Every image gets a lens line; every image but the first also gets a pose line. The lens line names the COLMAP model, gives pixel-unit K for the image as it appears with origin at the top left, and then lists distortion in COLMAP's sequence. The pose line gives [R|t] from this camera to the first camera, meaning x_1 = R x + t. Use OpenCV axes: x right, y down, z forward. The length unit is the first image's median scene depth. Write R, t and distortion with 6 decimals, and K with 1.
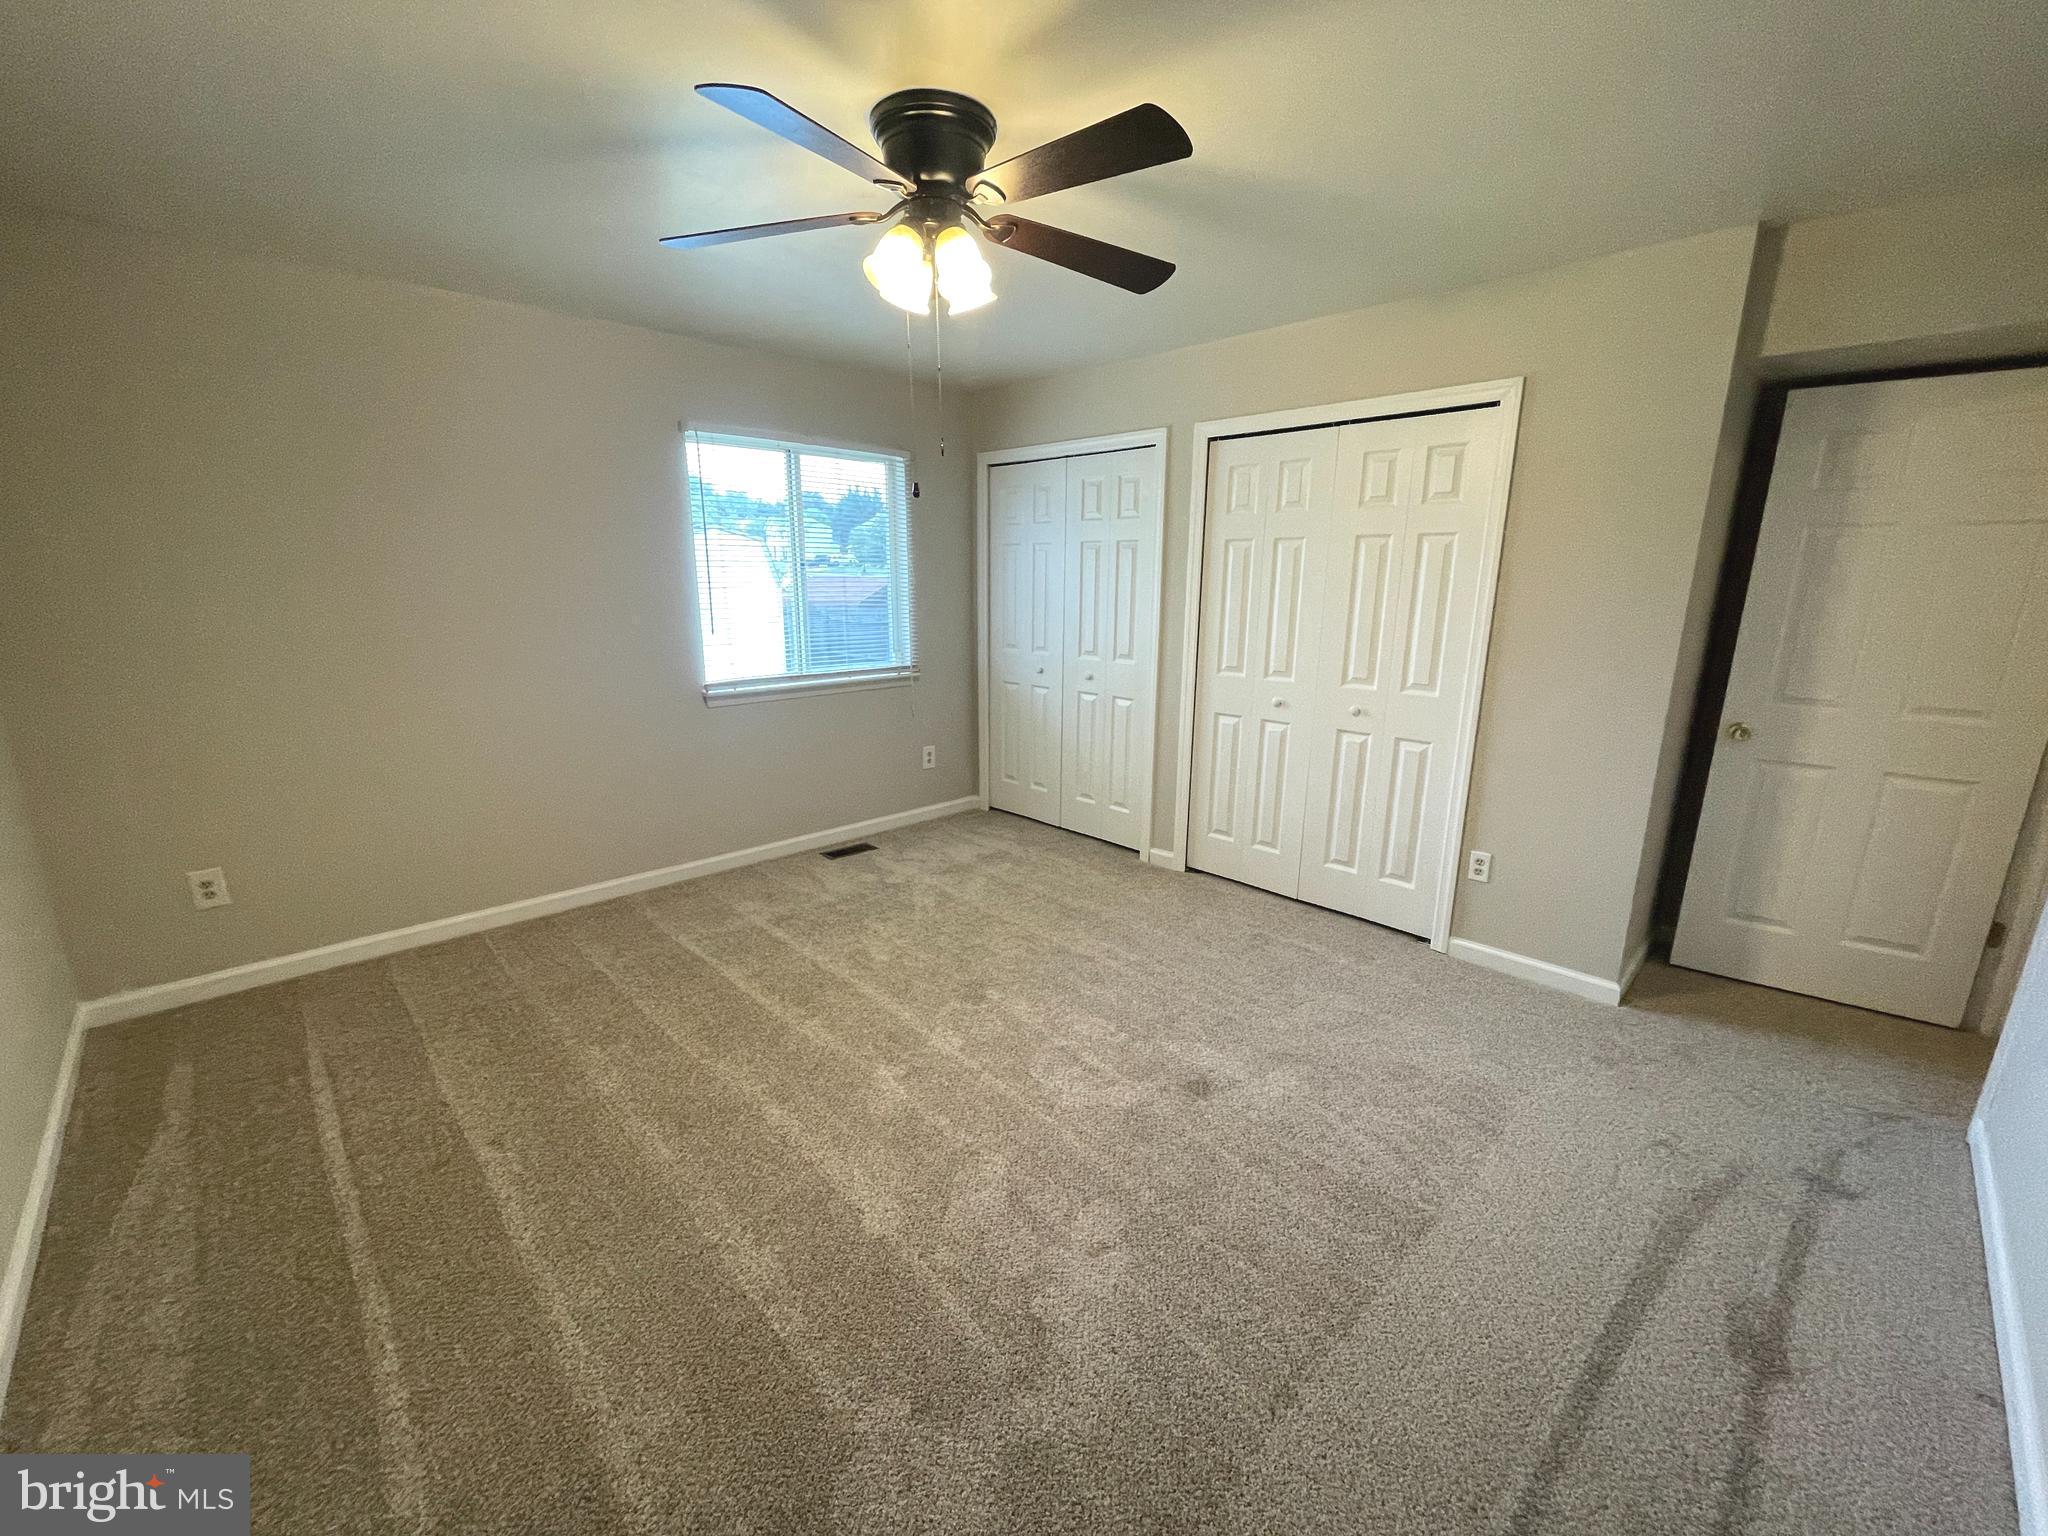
lens RADIAL K [[827.5, 0, 1035.0], [0, 827.5, 767.6], [0, 0, 1]] dist [-0.000490, 0.000107]
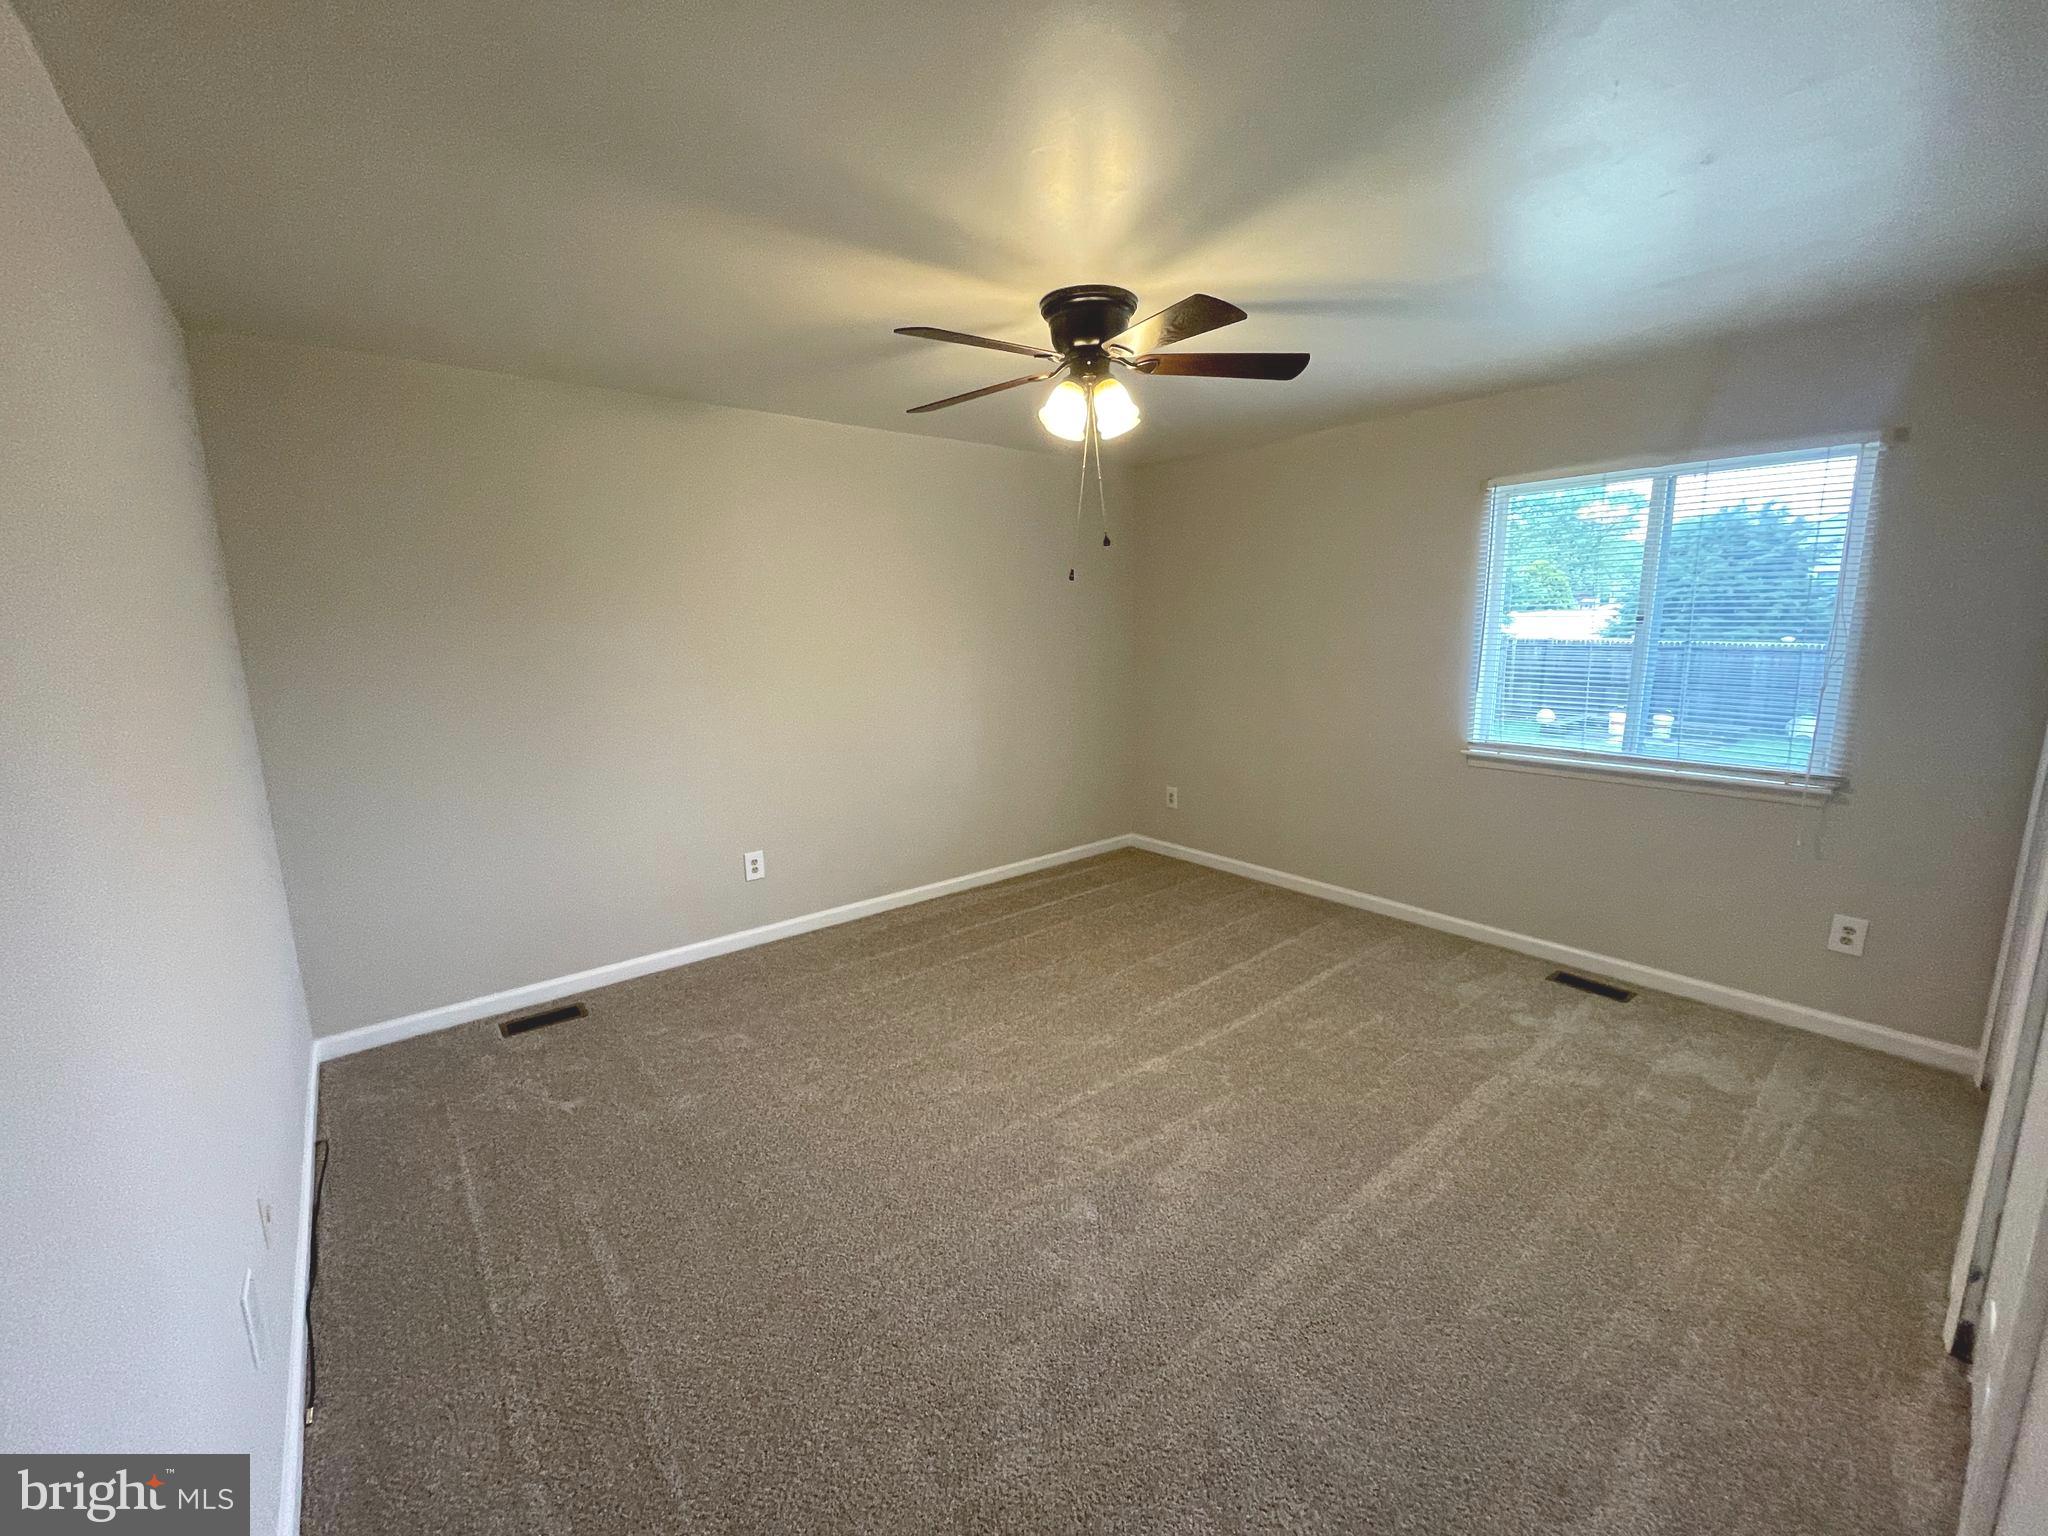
lens RADIAL K [[827.5, 0, 1024.5], [0, 827.5, 774.5], [0, 0, 1]] dist [-0.000490, 0.000107]
pose [[-0.088402, 0.176424, -0.980337, 0.623125], [-0.218795, 0.956714, 0.191902, -0.138199], [0.971758, 0.231457, -0.045975, 0.549109]]
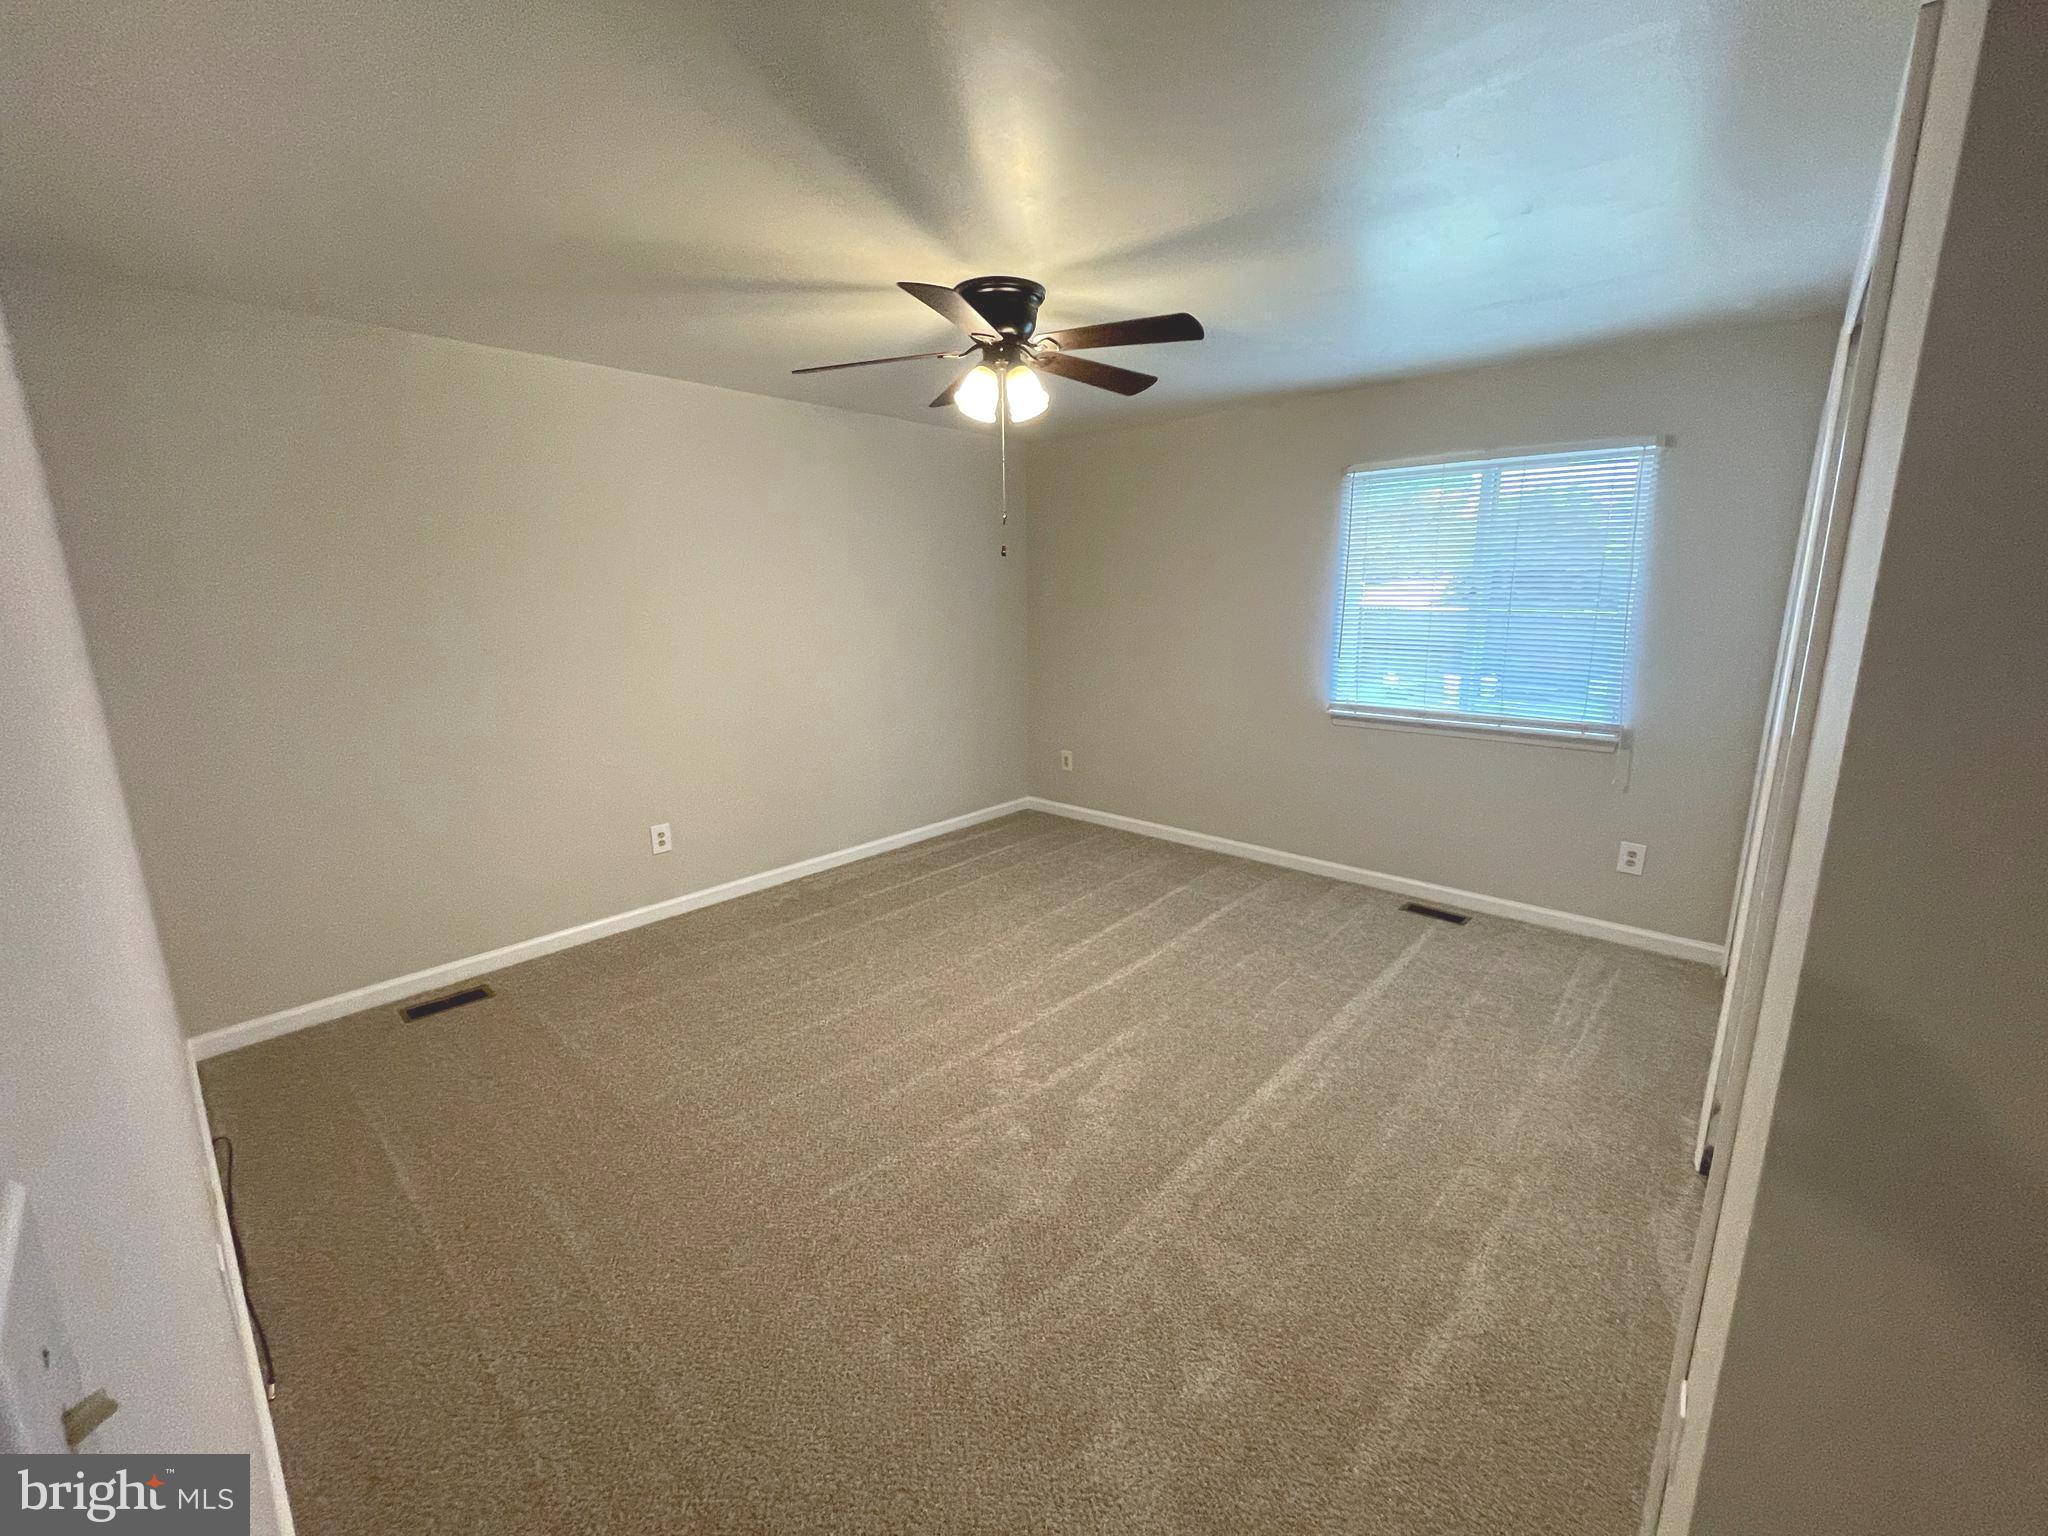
lens RADIAL K [[827.5, 0, 1025.5], [0, 827.5, 769.2], [0, 0, 1]] dist [-0.000490, 0.000107]
pose [[0.060945, 0.206610, -0.976524, 0.669869], [-0.223468, 0.956332, 0.188391, -0.133704], [0.972804, 0.206740, 0.104454, 0.515210]]
